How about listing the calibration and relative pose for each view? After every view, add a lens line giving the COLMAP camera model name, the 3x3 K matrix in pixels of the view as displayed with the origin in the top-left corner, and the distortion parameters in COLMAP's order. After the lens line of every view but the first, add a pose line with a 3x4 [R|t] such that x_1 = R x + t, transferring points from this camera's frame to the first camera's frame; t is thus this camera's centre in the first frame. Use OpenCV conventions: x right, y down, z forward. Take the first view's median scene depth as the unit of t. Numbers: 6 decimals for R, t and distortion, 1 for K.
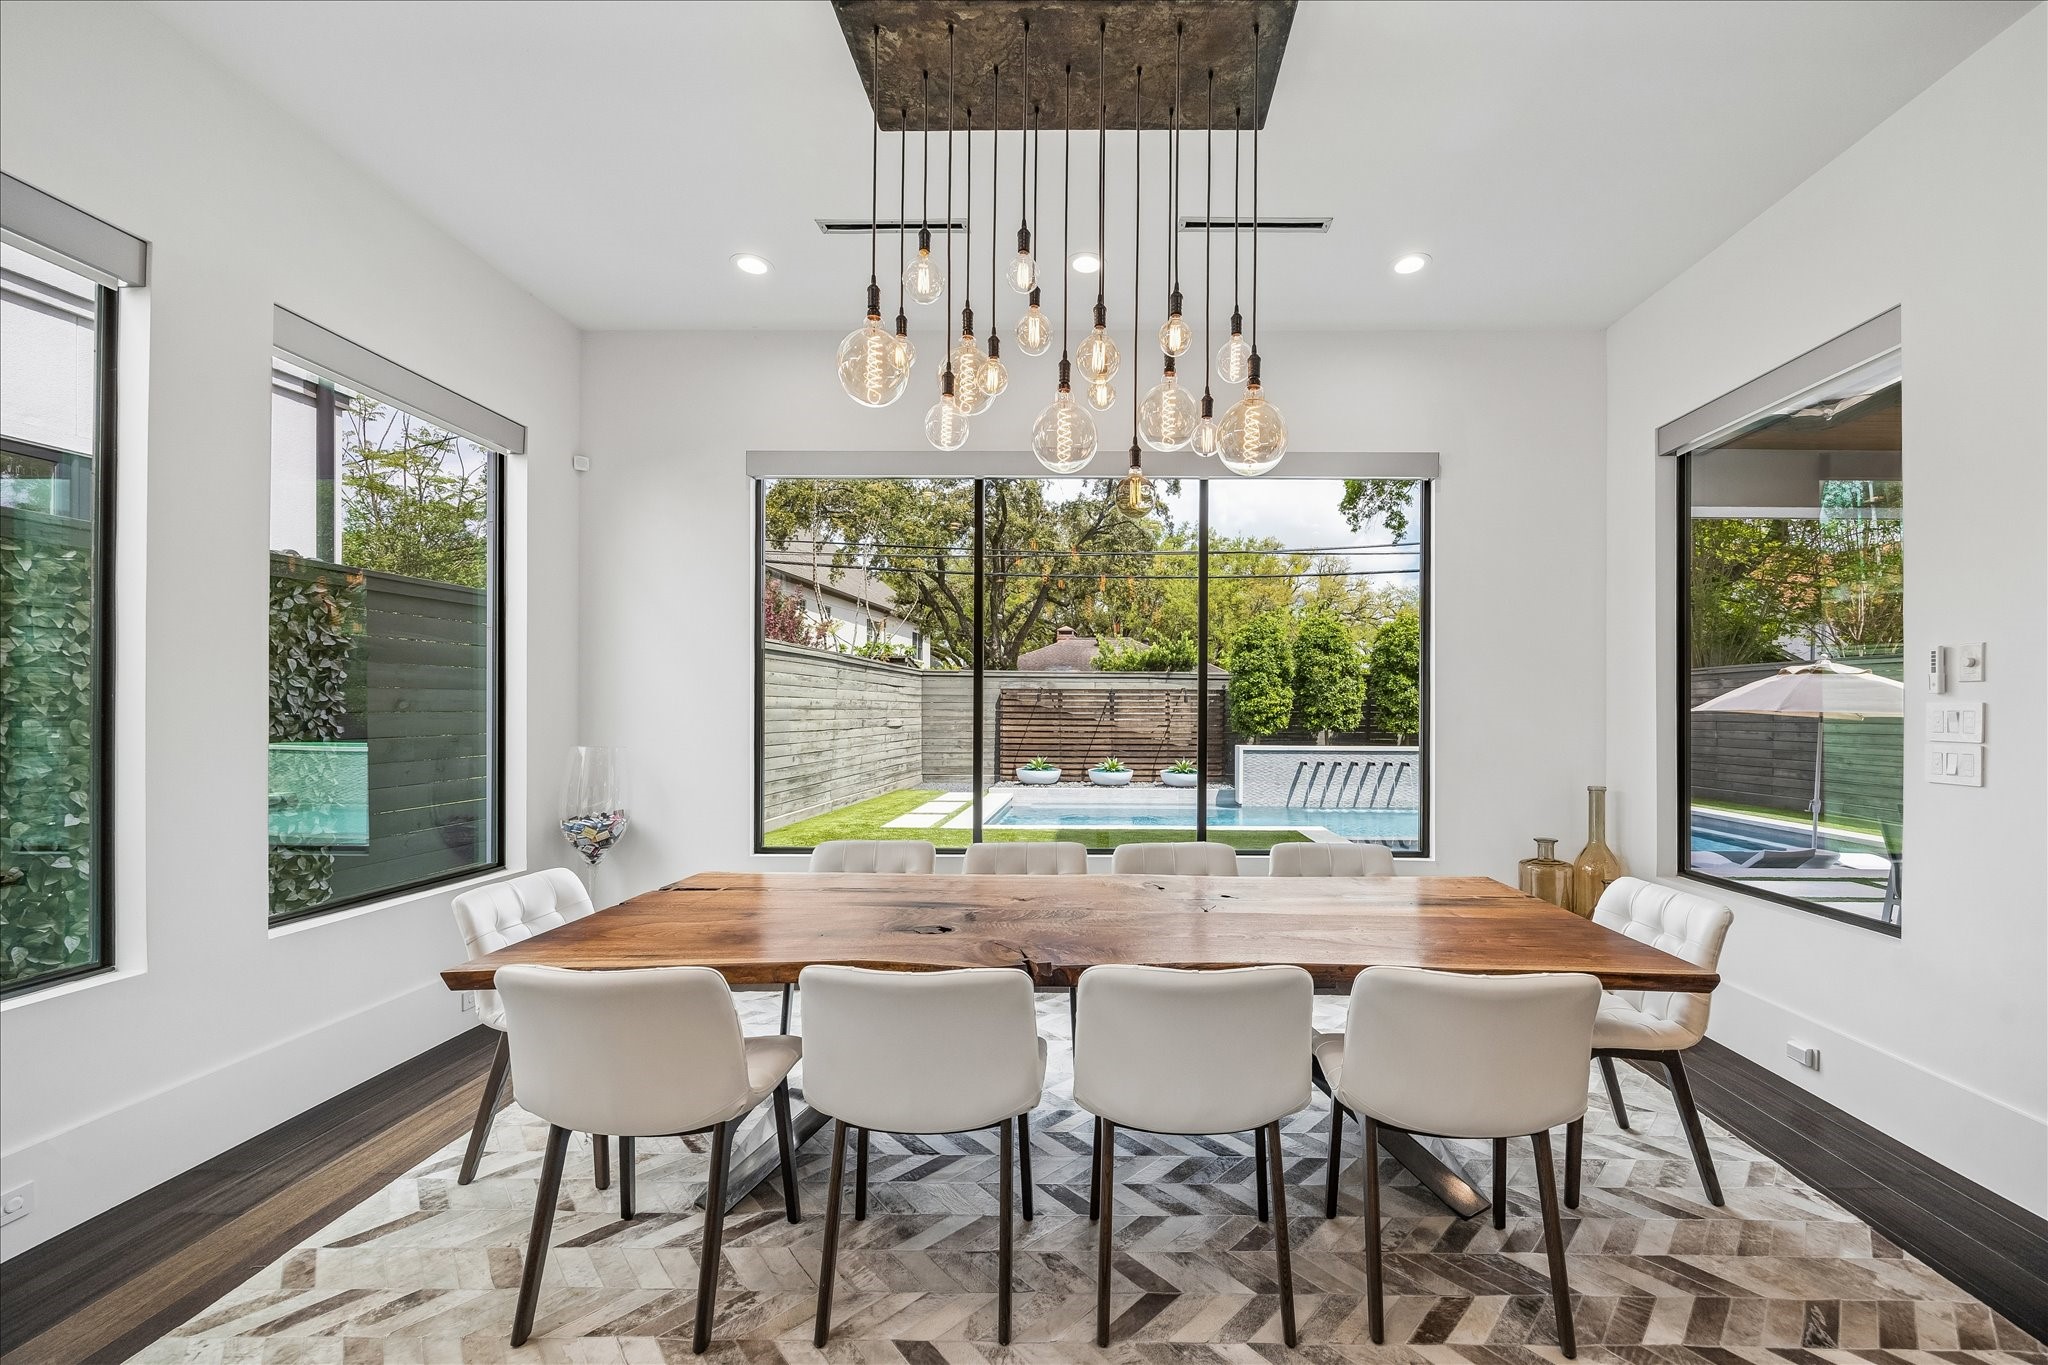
lens RADIAL K [[839.8, 0, 1089.7], [0, 839.8, 721.5], [0, 0, 1]] dist [0.000094, 0.000046]
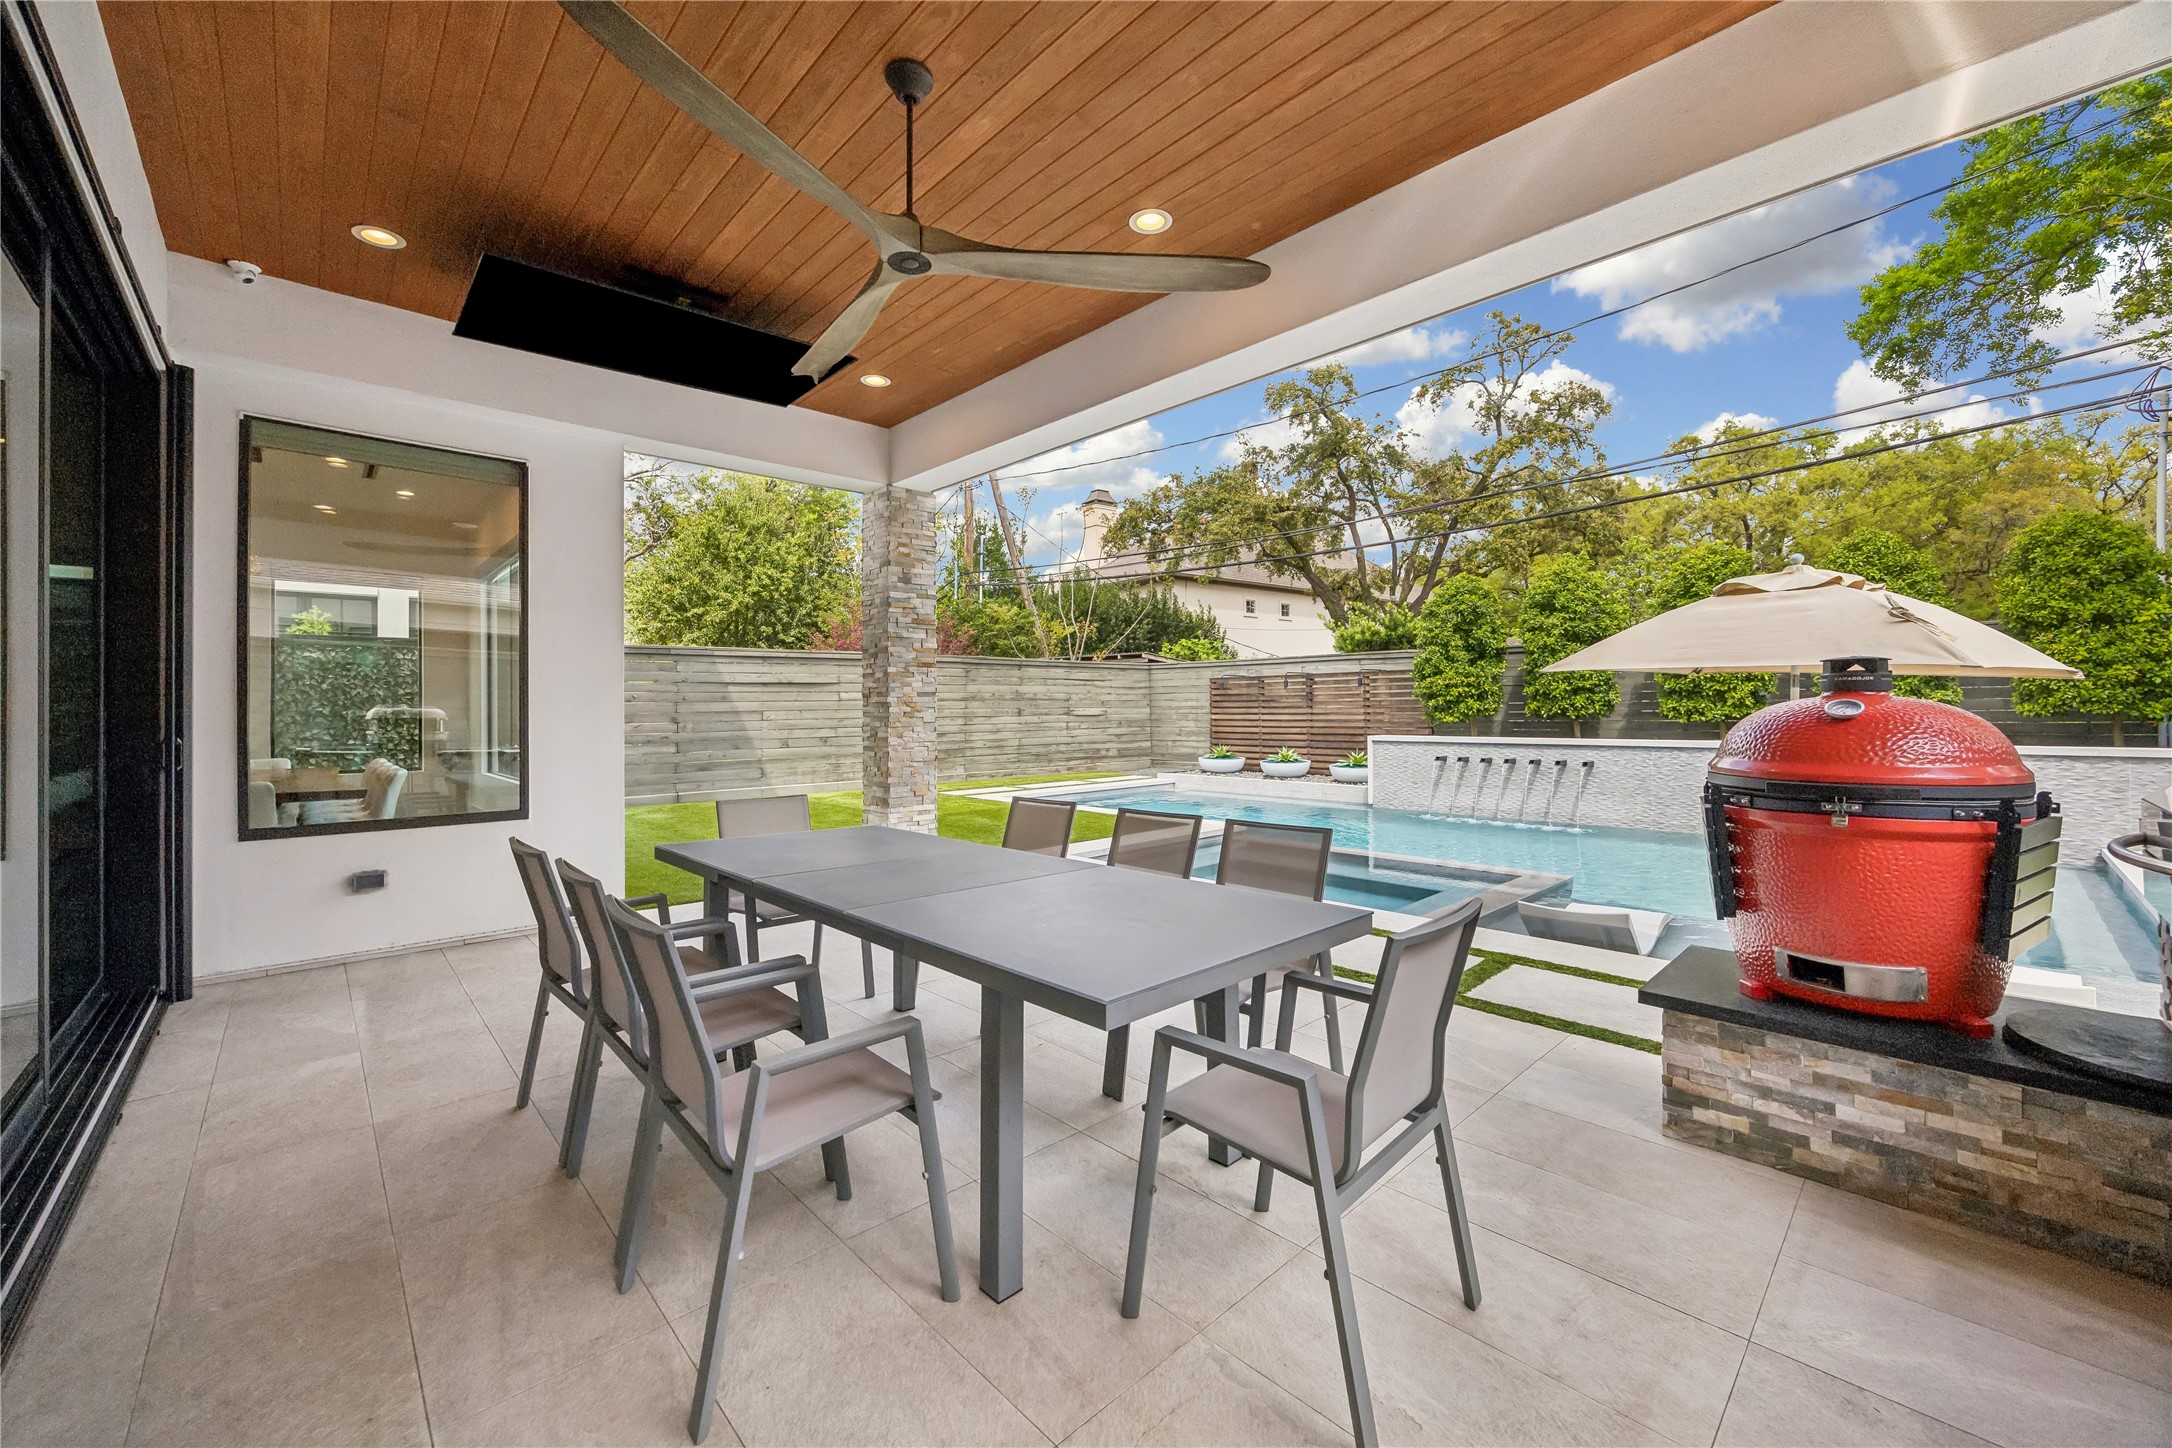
lens RADIAL K [[844.2, 0, 1084.8], [0, 844.2, 714.2], [0, 0, 1]] dist [-0.001897, -0.000345]
pose [[0.678814, -0.008356, -0.734263, 0.567358], [0.005219, 0.999965, -0.006554, 0.010859], [0.734292, 0.000616, 0.678834, 0.199863]]
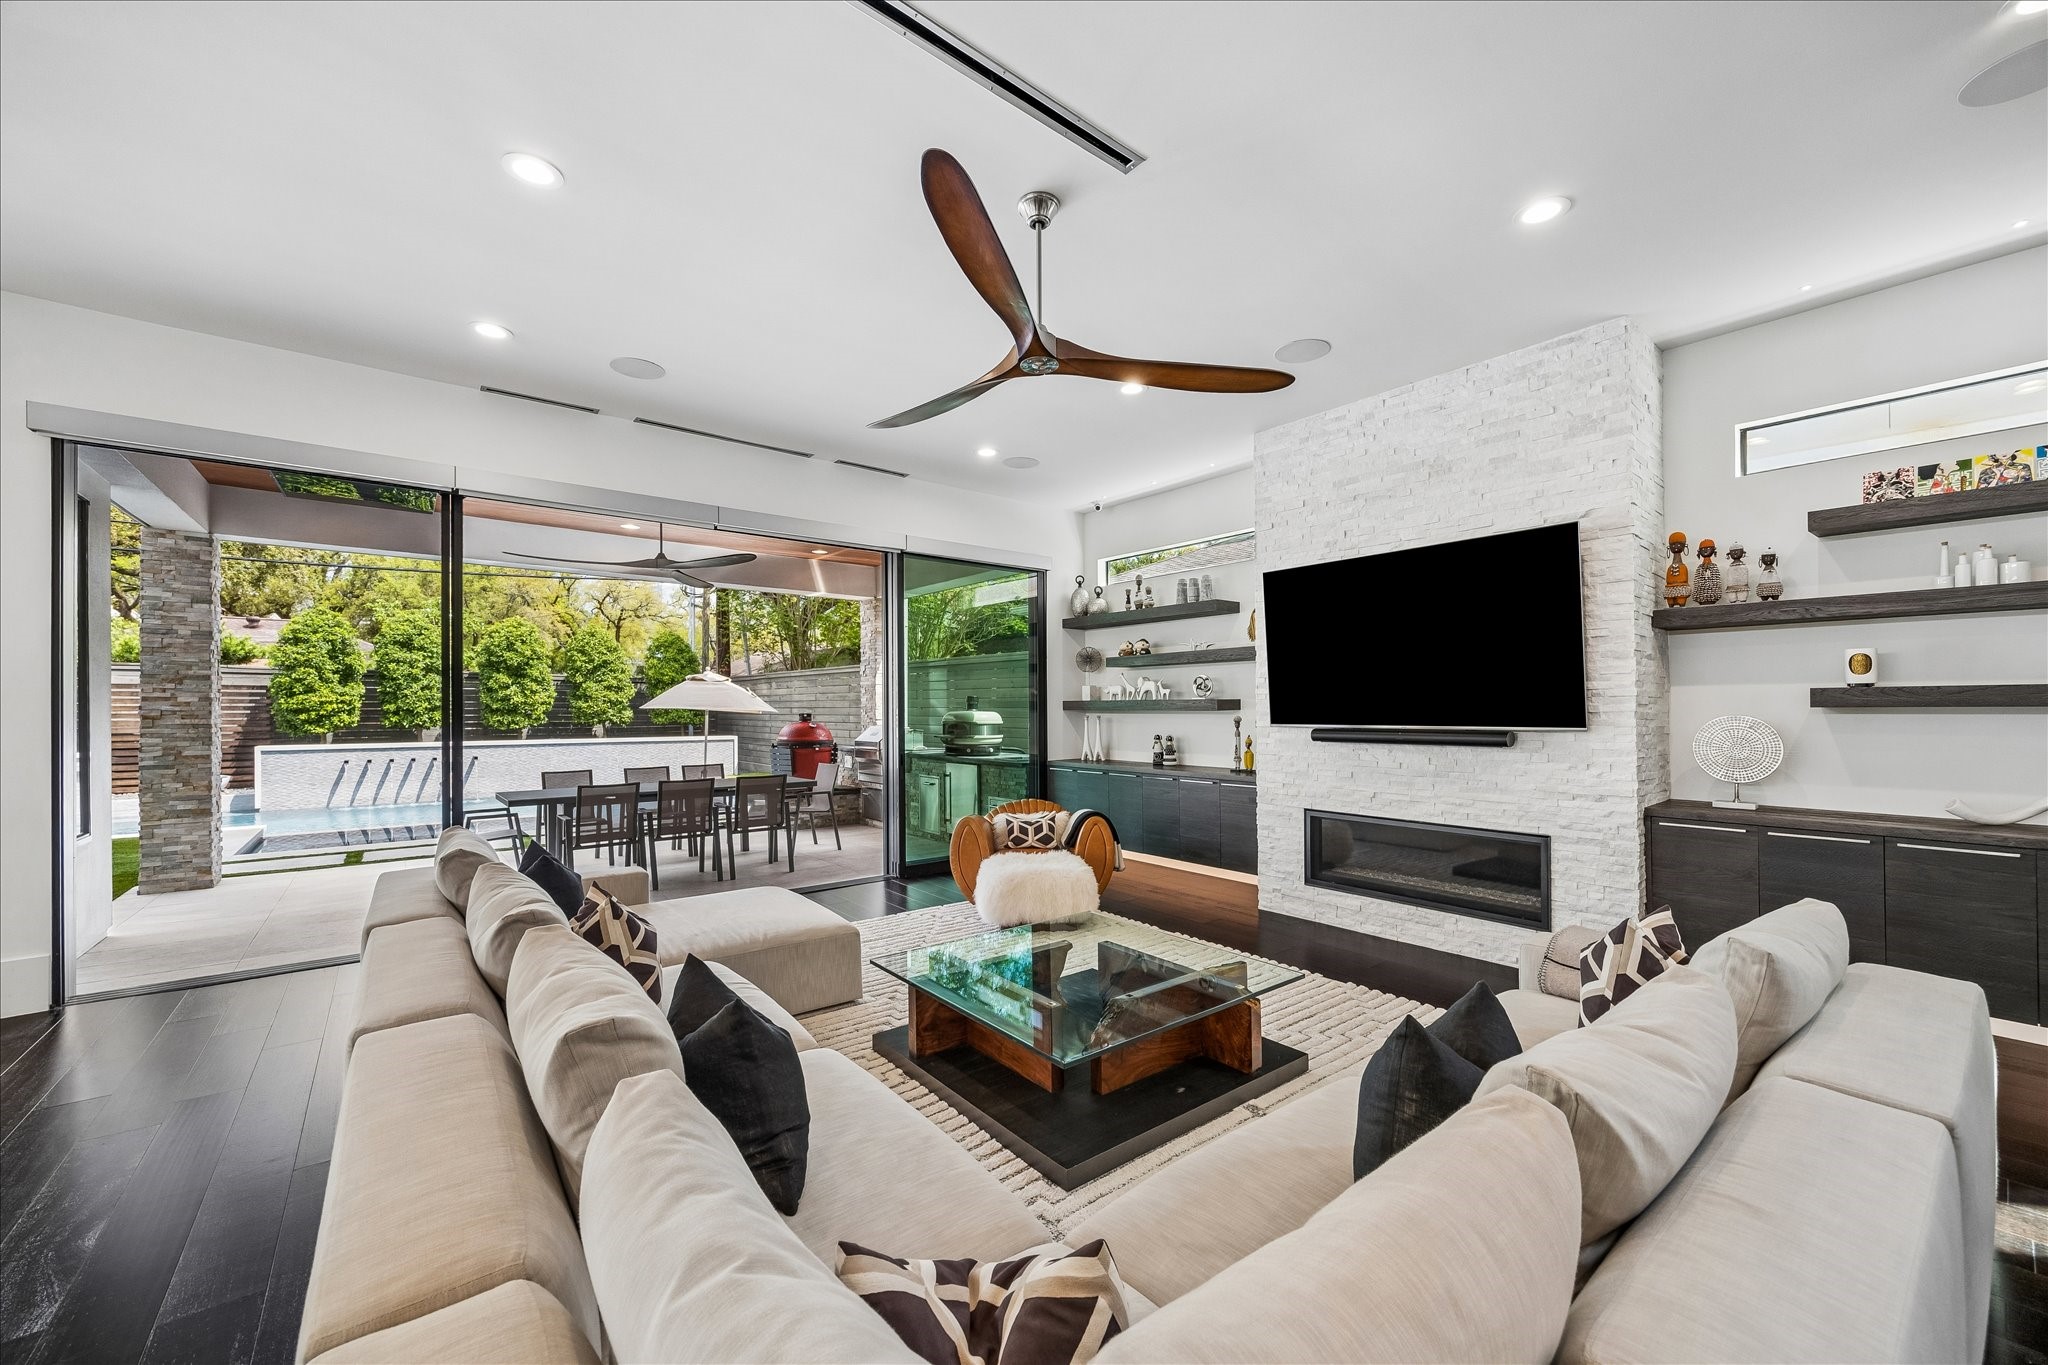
lens RADIAL K [[783.6, 0, 1027.8], [0, 783.6, 702.8], [0, 0, 1]] dist [0.002492, -0.000014]
pose [[0.786867, -0.002589, 0.617117, 0.294341], [0.010290, 0.999907, -0.008925, -0.003007], [-0.617037, 0.013373, 0.786821, -0.196215]]
